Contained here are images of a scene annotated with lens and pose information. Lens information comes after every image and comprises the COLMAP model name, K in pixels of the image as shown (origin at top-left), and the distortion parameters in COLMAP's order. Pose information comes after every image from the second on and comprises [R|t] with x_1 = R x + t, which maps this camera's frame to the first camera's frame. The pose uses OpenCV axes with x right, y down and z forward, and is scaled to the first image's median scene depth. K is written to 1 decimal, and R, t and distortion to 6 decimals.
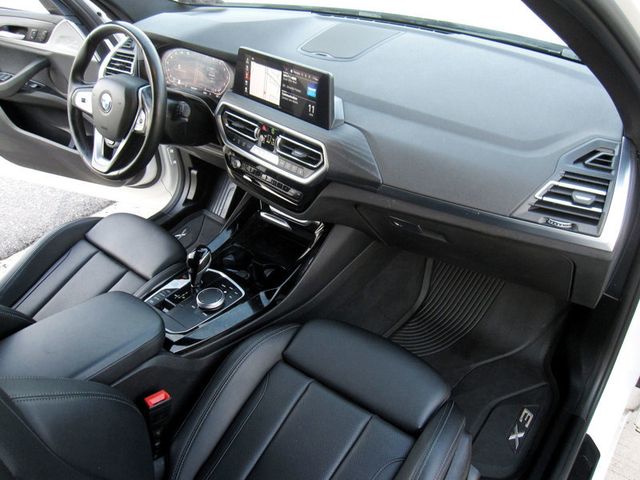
lens RADIAL K [[534.8, 0, 320.0], [0, 534.8, 240.0], [0, 0, 1]] dist [-0.086711, 0.075360]
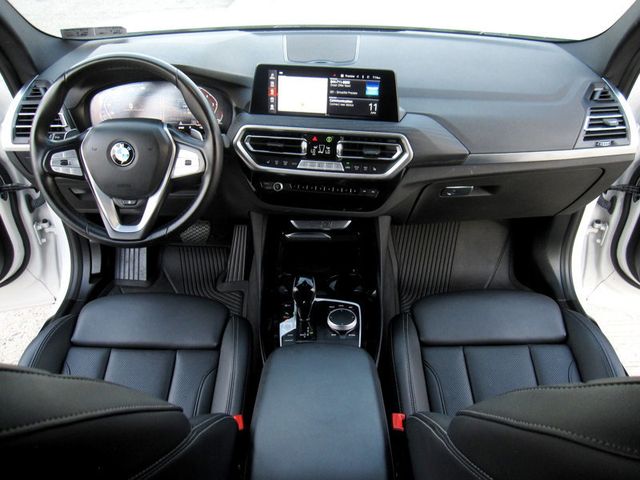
lens RADIAL K [[536.3, 0, 320.0], [0, 536.3, 240.0], [0, 0, 1]] dist [-0.049924, 0.001487]
pose [[0.782661, -0.306409, 0.541807, -0.708332], [0.336863, 0.940466, 0.045252, -0.079826], [-0.523417, 0.147098, 0.839284, 0.201934]]
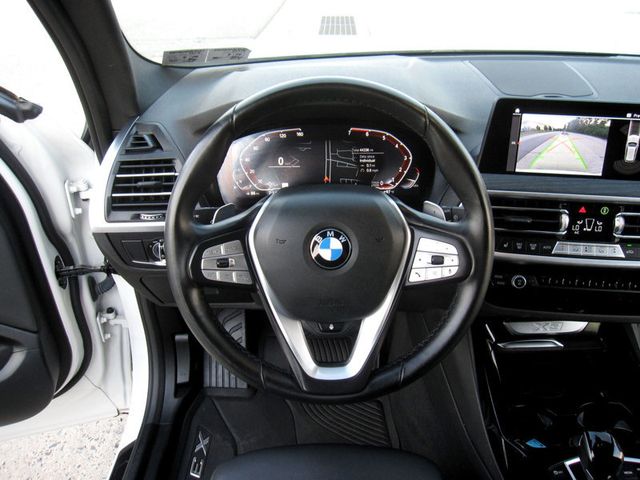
lens RADIAL K [[534.8, 0, 320.0], [0, 534.8, 240.0], [0, 0, 1]] dist [-0.086711, 0.075360]
pose [[0.771709, -0.282097, 0.569989, -0.740732], [0.354134, 0.935046, -0.016693, -0.286829], [-0.528257, 0.214734, 0.821483, 0.674474]]
